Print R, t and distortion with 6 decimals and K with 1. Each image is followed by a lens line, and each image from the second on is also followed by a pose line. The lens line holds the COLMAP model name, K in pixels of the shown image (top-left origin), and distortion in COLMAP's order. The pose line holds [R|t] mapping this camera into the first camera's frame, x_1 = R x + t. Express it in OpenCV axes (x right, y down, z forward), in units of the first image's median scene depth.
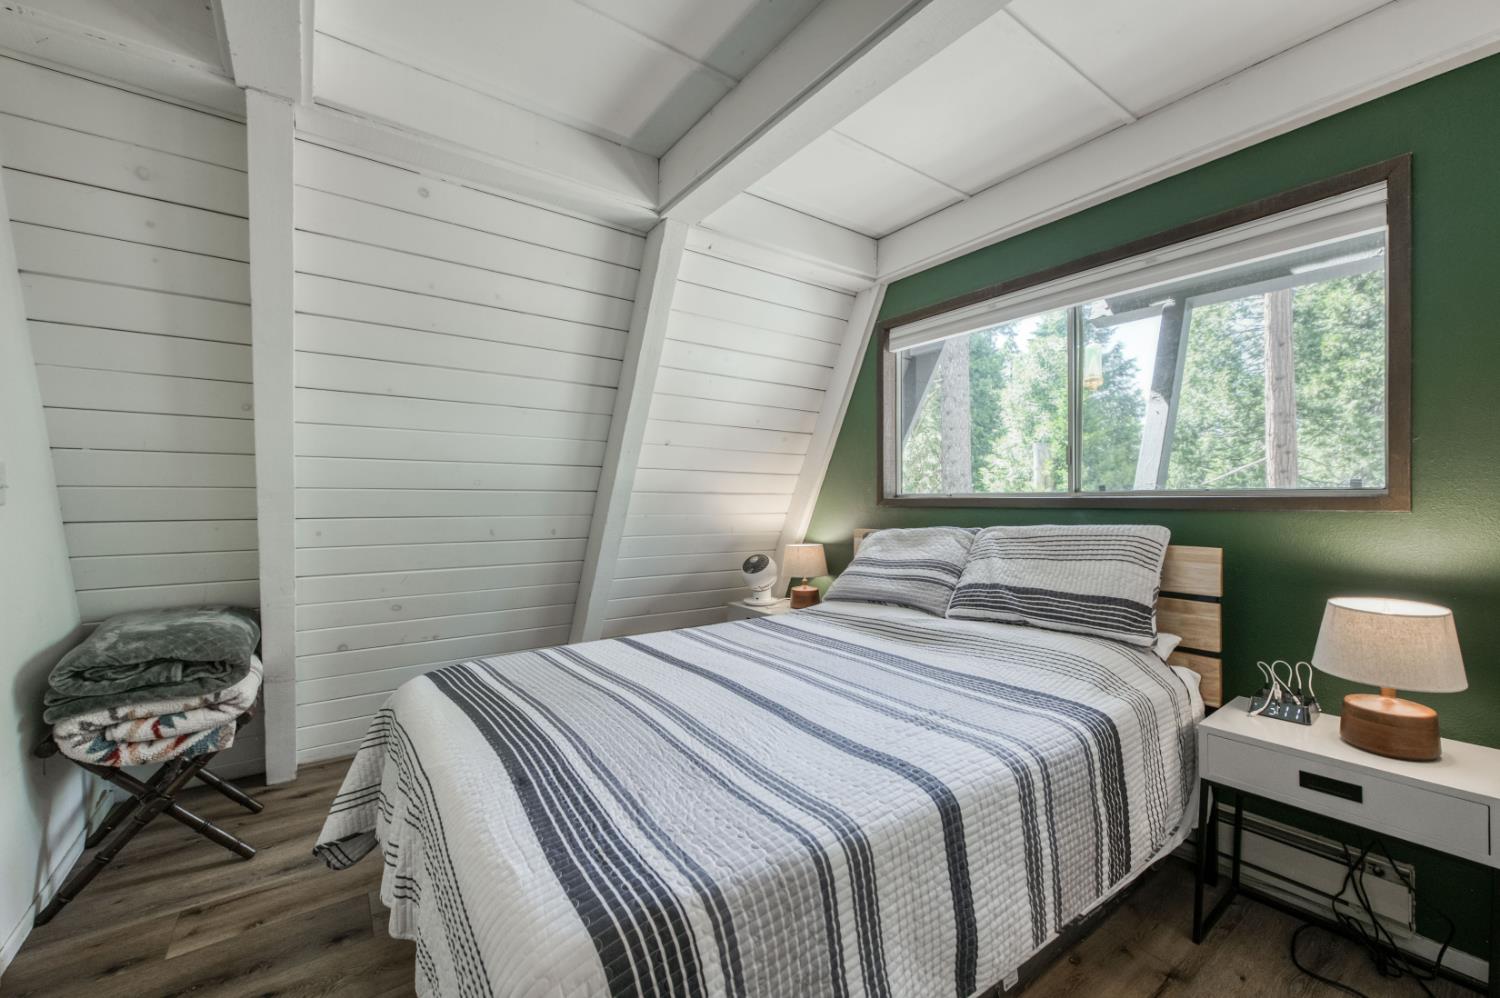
lens RADIAL K [[618.3, 0, 742.4], [0, 618.3, 499.8], [0, 0, 1]] dist [0.002188, -0.000173]
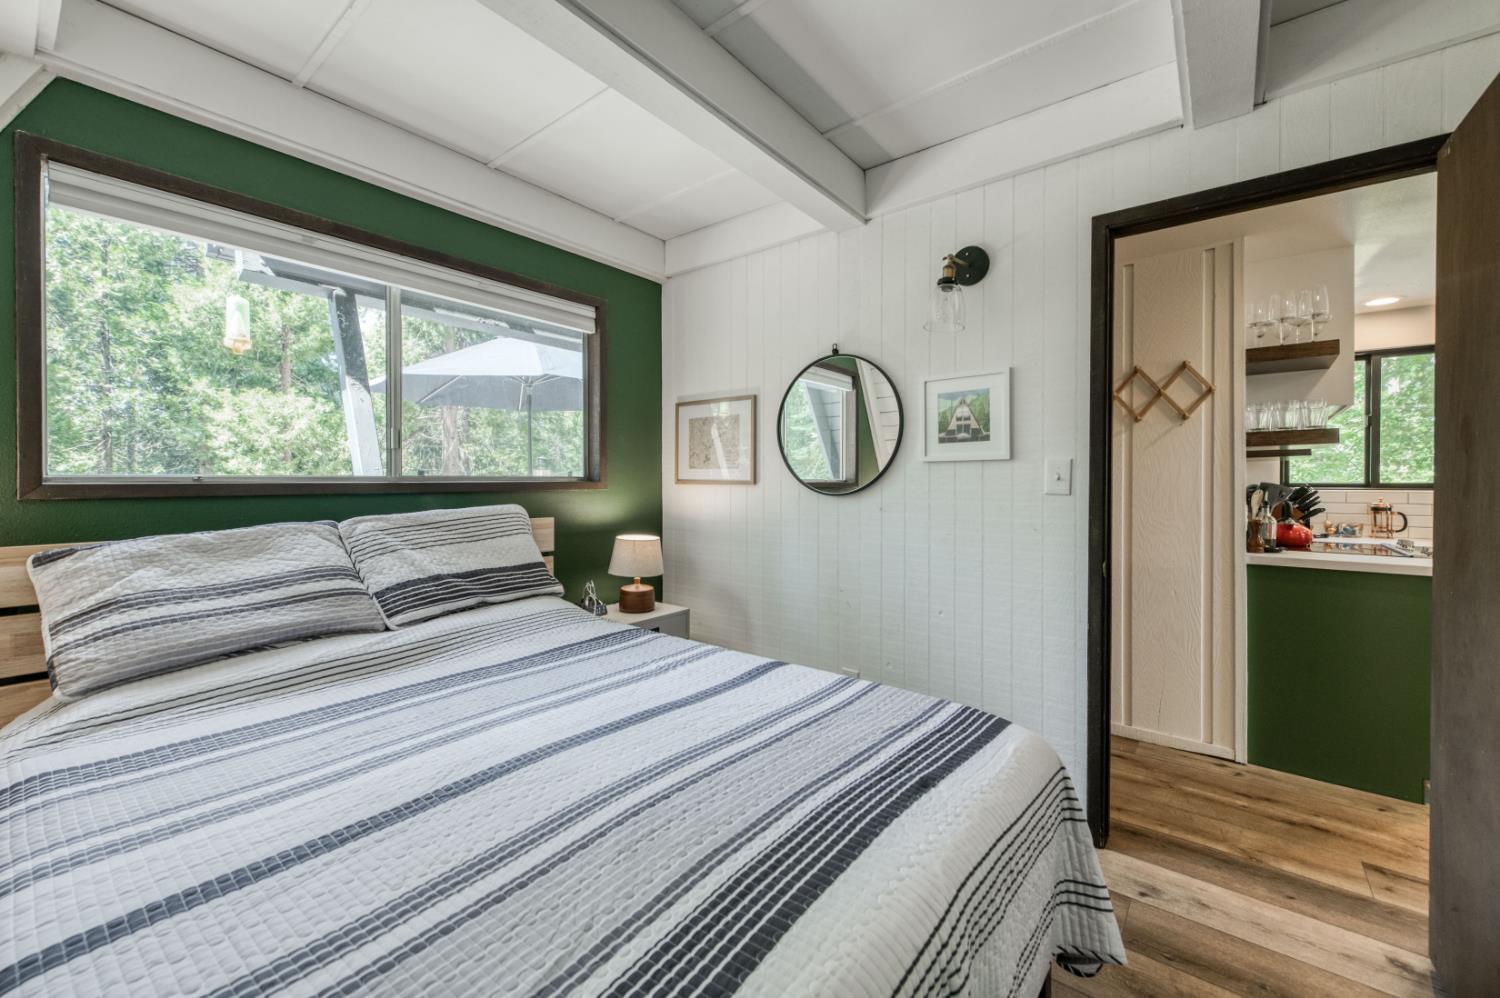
lens RADIAL K [[585.1, 0, 789.8], [0, 585.1, 475.6], [0, 0, 1]] dist [0.001464, 0.000104]
pose [[-0.313133, 0.005677, 0.949692, -0.734021], [0.003229, 0.999983, -0.004913, -0.010249], [-0.949704, 0.001528, -0.313146, 0.941831]]
